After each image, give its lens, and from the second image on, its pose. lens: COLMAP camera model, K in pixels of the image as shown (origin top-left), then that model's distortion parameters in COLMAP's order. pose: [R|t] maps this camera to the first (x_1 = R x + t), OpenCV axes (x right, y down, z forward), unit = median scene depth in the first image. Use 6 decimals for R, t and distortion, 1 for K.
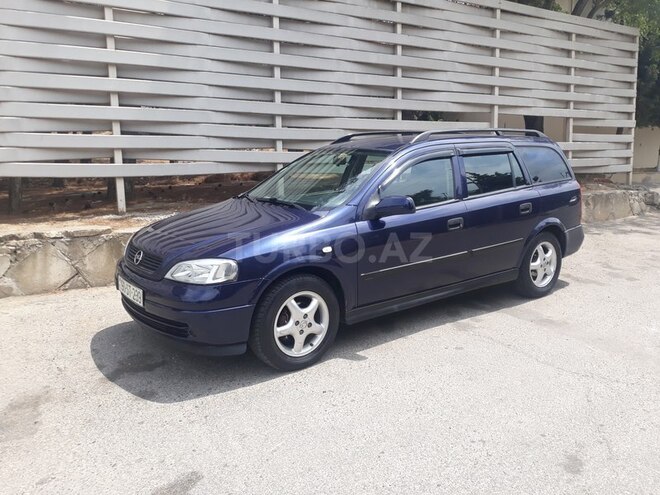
lens RADIAL K [[524.0, 0, 330.0], [0, 524.0, 247.5], [0, 0, 1]] dist [-0.006318, -0.010359]
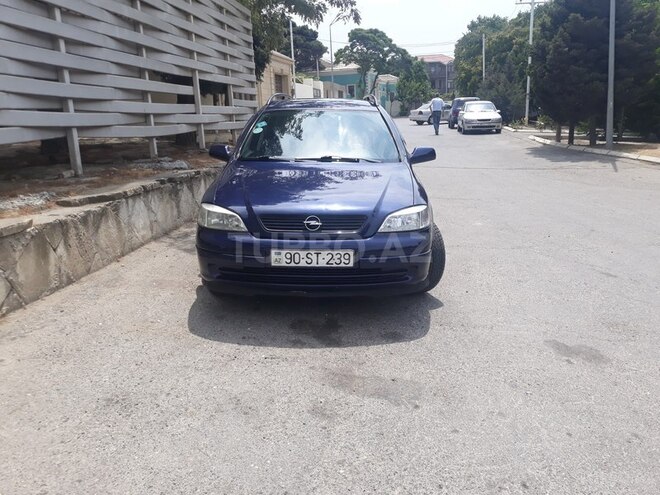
lens RADIAL K [[524.0, 0, 330.0], [0, 524.0, 247.5], [0, 0, 1]] dist [-0.006318, -0.010359]
pose [[0.634983, -0.188654, 0.749137, -0.599437], [0.143017, 0.981668, 0.125988, -0.025415], [-0.759172, 0.027139, 0.650324, 0.195621]]
